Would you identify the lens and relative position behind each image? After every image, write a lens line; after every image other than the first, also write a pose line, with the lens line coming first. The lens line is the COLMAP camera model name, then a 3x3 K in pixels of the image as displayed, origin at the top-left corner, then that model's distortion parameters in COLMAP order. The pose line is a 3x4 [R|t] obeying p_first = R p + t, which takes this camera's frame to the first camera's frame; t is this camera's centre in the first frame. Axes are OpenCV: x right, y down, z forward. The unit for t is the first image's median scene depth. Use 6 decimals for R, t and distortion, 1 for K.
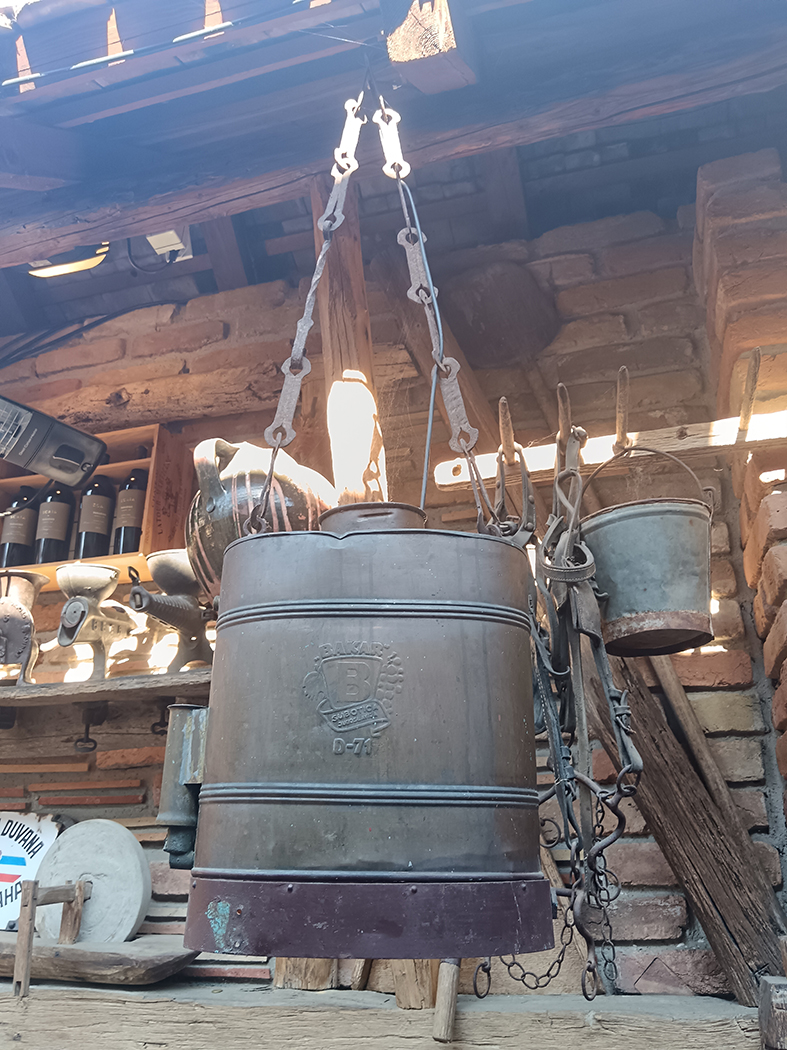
lens RADIAL K [[824.3, 0, 391.6], [0, 824.3, 528.0], [0, 0, 1]] dist [-0.011883, 0.016897]
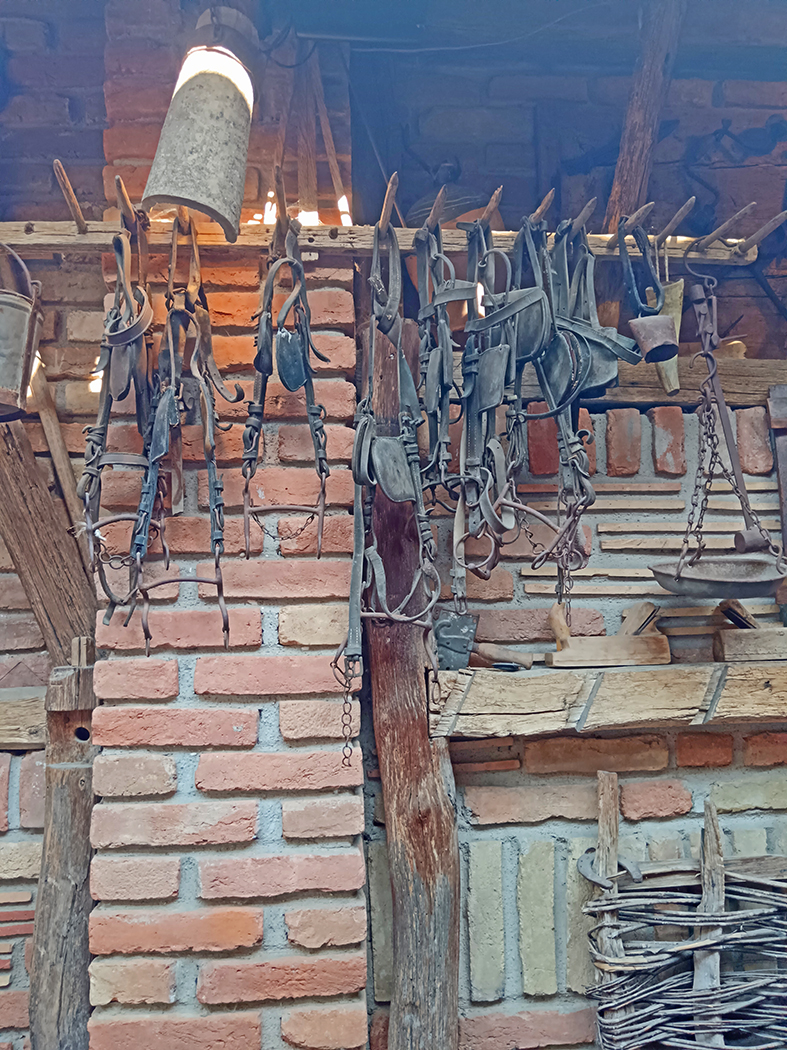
lens RADIAL K [[824.3, 0, 394.5], [0, 824.3, 525.1], [0, 0, 1]] dist [-0.011883, 0.016897]
pose [[0.937656, 0.019608, 0.347011, 0.386503], [-0.109588, 0.964159, 0.241637, -0.044481], [-0.329836, -0.264600, 0.906198, -0.257399]]
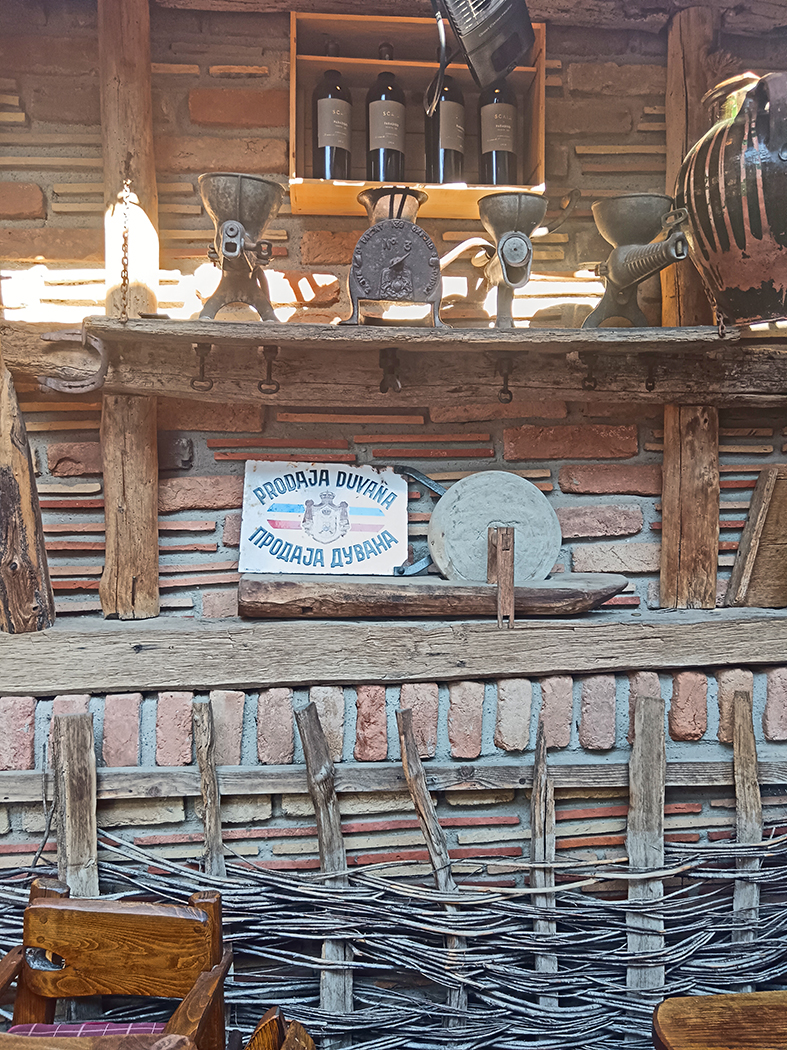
lens RADIAL K [[824.3, 0, 391.5], [0, 824.3, 518.4], [0, 0, 1]] dist [-0.011883, 0.016897]
pose [[0.924677, -0.010088, 0.380619, -0.910572], [-0.131535, 0.929641, 0.344190, 0.089020], [-0.357312, -0.368329, 0.858290, 0.186299]]
